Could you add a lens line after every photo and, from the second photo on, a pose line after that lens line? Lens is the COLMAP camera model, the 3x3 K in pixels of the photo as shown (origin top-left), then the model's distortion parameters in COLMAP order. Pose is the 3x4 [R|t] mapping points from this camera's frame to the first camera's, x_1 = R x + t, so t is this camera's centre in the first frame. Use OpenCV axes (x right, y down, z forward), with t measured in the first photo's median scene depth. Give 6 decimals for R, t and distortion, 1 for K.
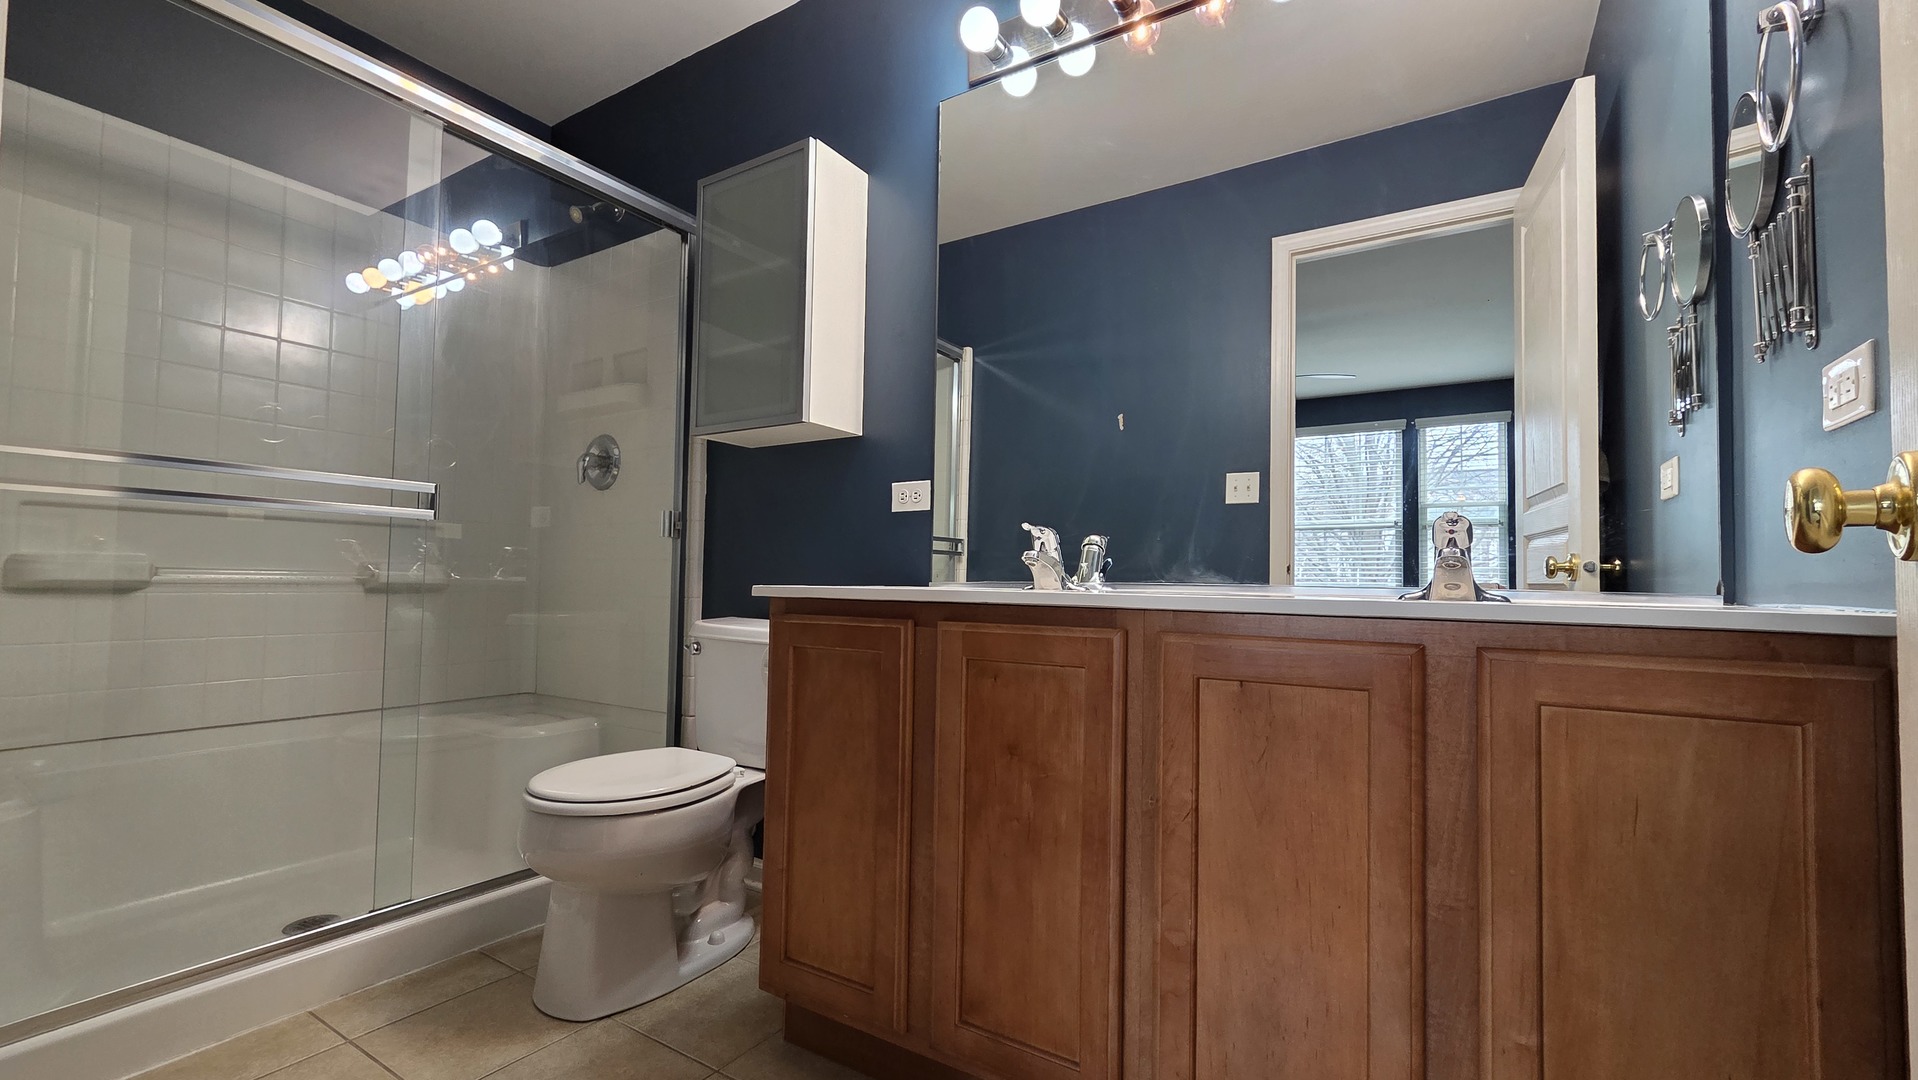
lens RADIAL K [[794.0, 0, 955.7], [0, 794.0, 561.3], [0, 0, 1]] dist [-0.000331, -0.000060]
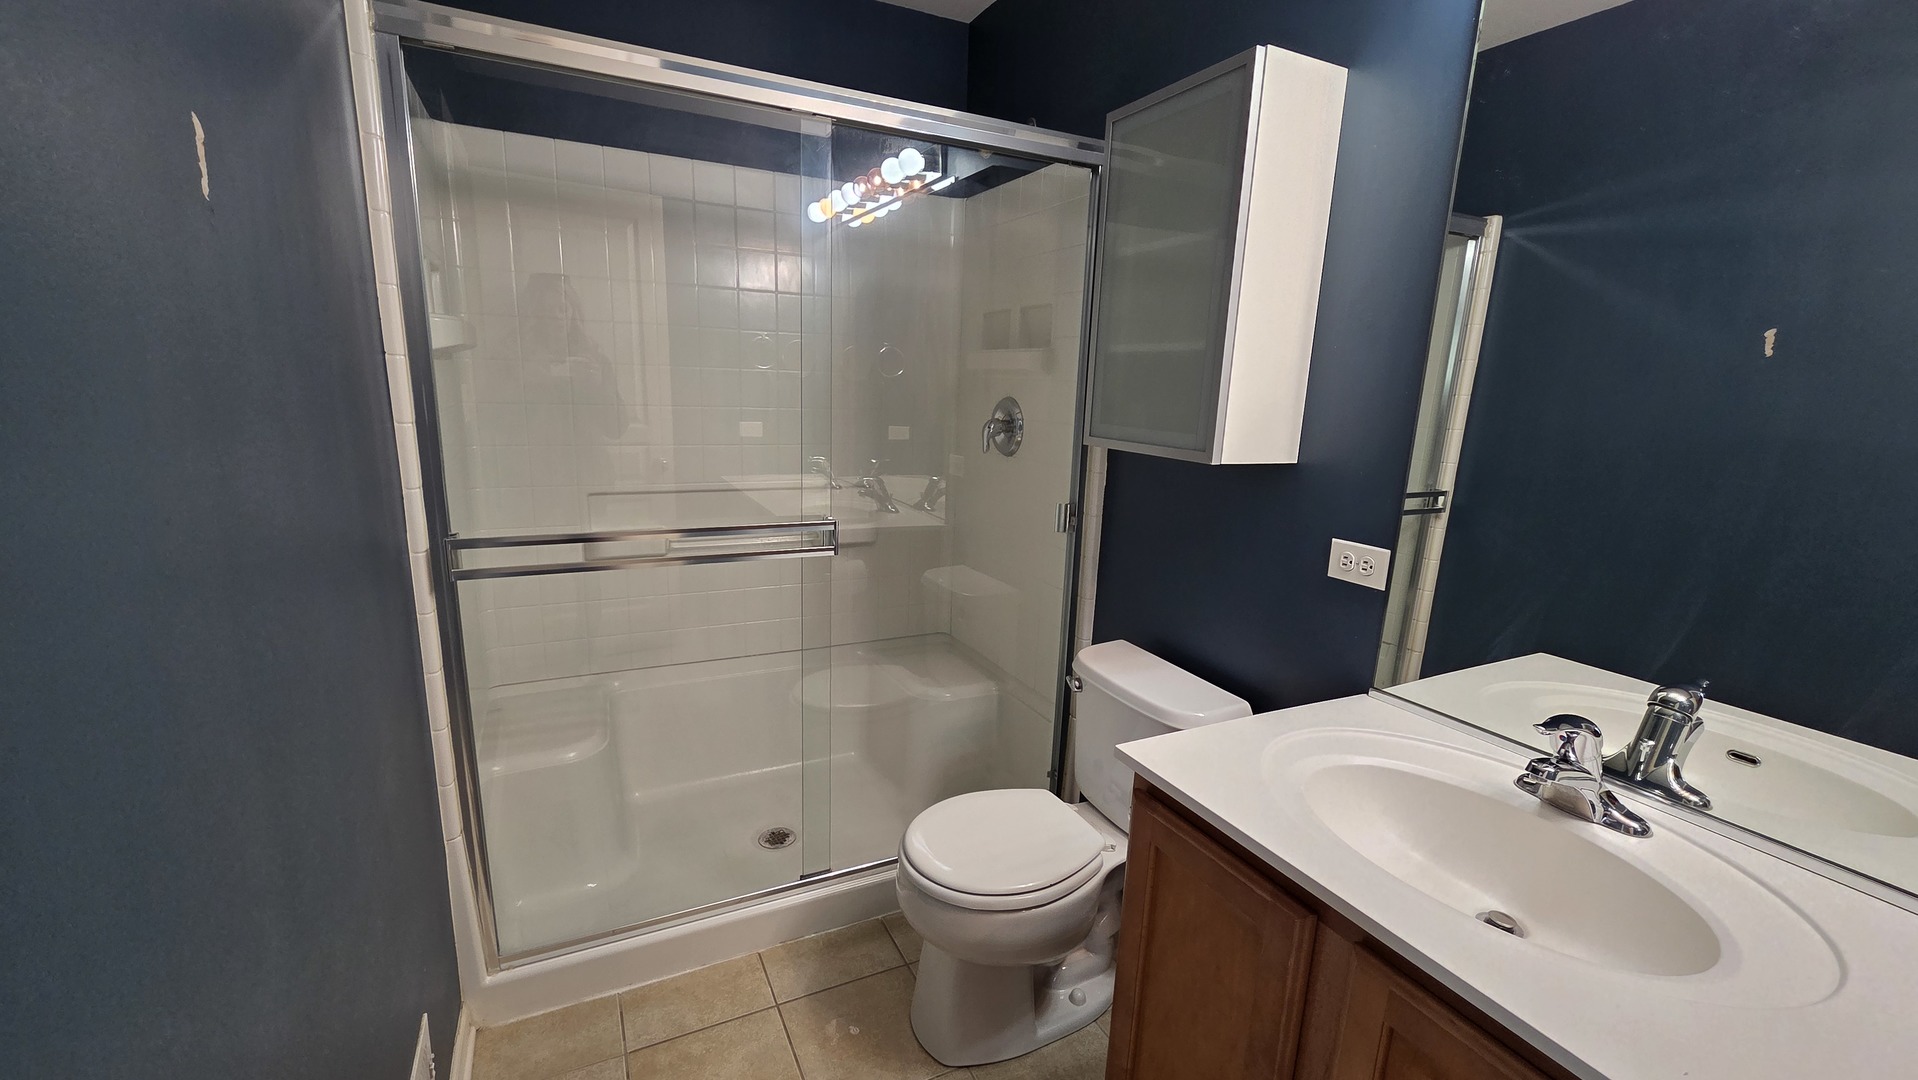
lens RADIAL K [[787.2, 0, 953.5], [0, 787.2, 553.4], [0, 0, 1]] dist [-0.003697, -0.000614]
pose [[0.853355, 0.125172, -0.506081, -0.008476], [-0.002280, 0.971635, 0.236475, -0.236611], [0.521326, -0.200643, 0.829435, 0.190115]]
